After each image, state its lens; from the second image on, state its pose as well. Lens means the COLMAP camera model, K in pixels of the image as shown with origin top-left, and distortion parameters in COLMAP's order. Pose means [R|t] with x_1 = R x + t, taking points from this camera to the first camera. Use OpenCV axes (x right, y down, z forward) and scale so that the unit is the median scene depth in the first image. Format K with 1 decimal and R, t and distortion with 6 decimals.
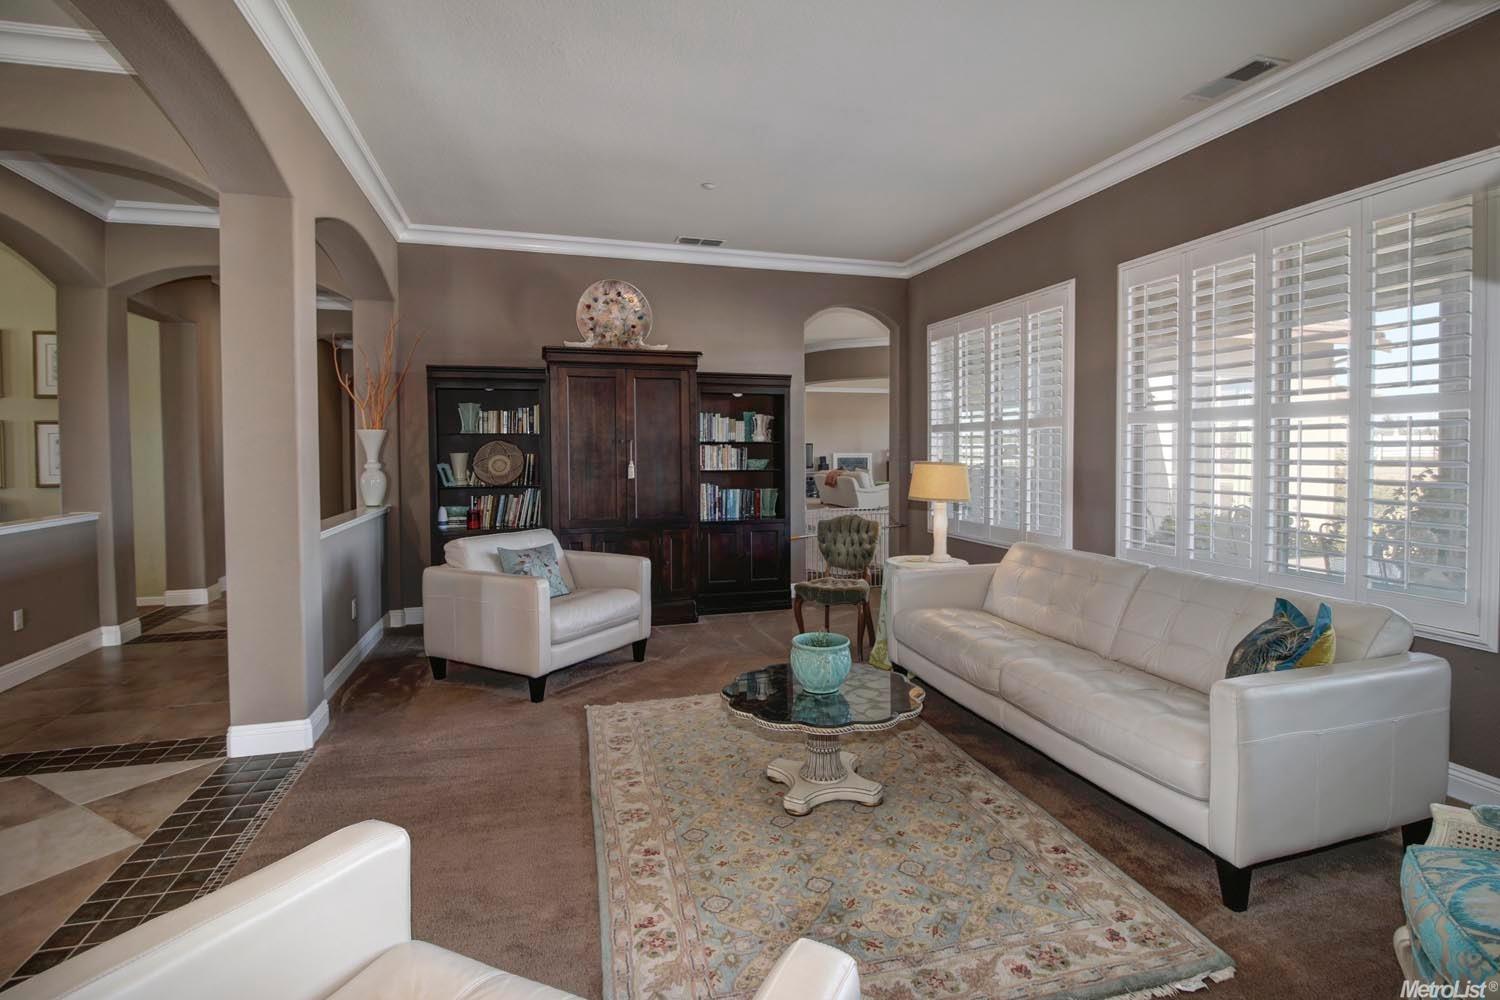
lens RADIAL K [[742.9, 0, 754.3], [0, 742.9, 471.0], [0, 0, 1]] dist [-0.000010, -0.015040]
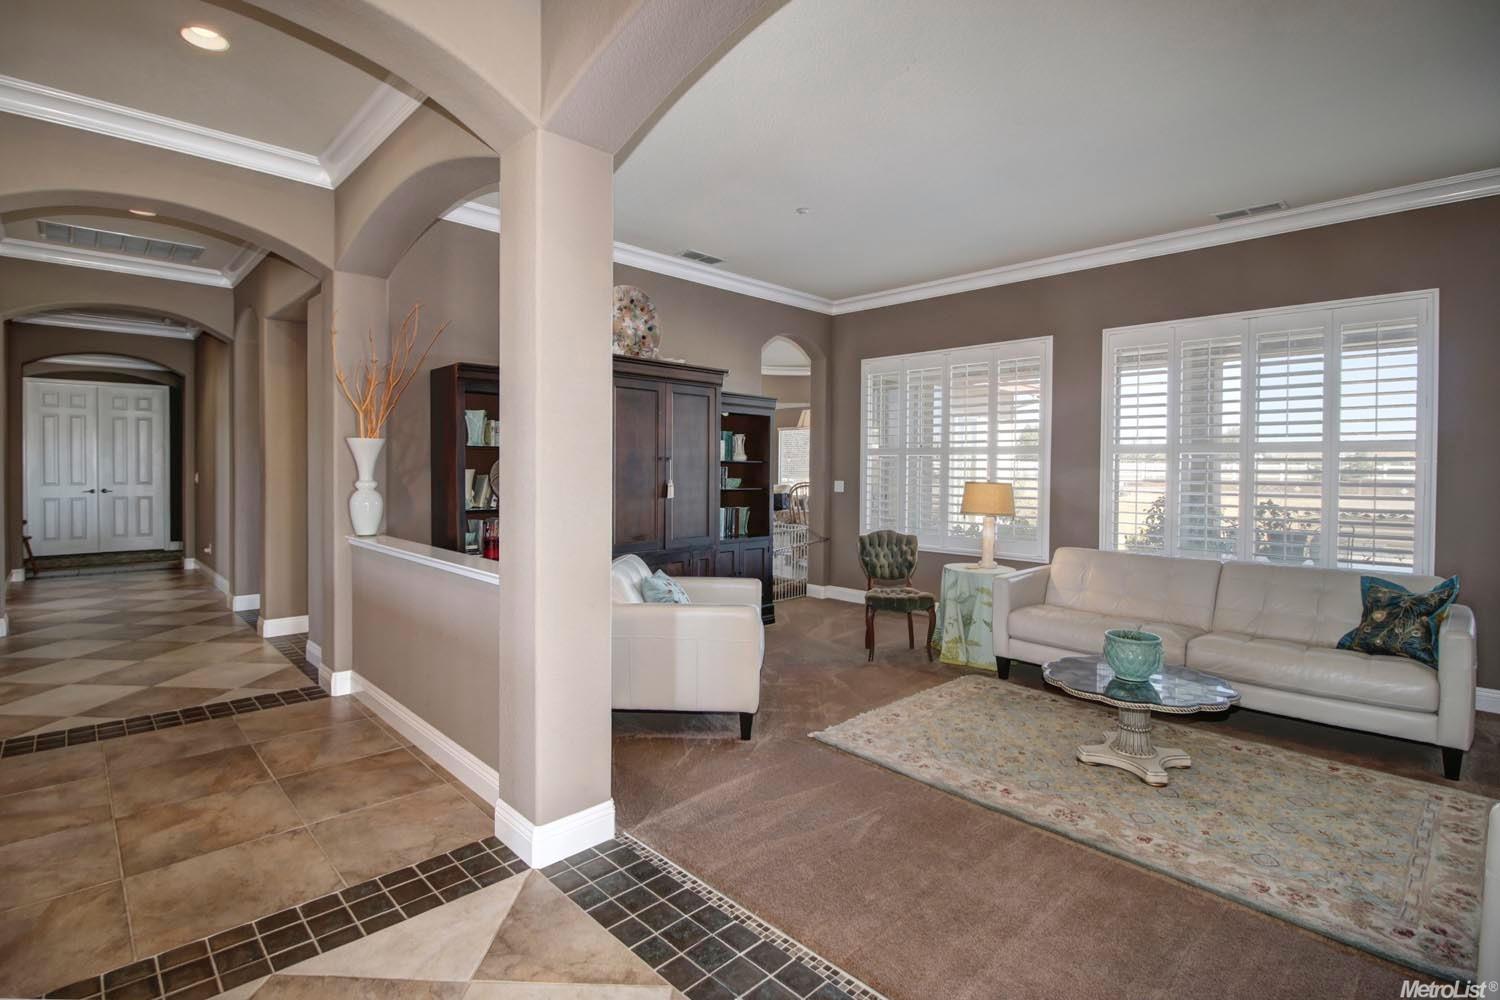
lens RADIAL K [[716.6, 0, 751.0], [0, 716.6, 482.6], [0, 0, 1]] dist [-0.000627, -0.013481]
pose [[0.891153, 0.002679, 0.453695, -0.862419], [0.001257, 0.999964, -0.008373, -0.003953], [-0.453701, 0.008032, 0.891118, 0.242575]]
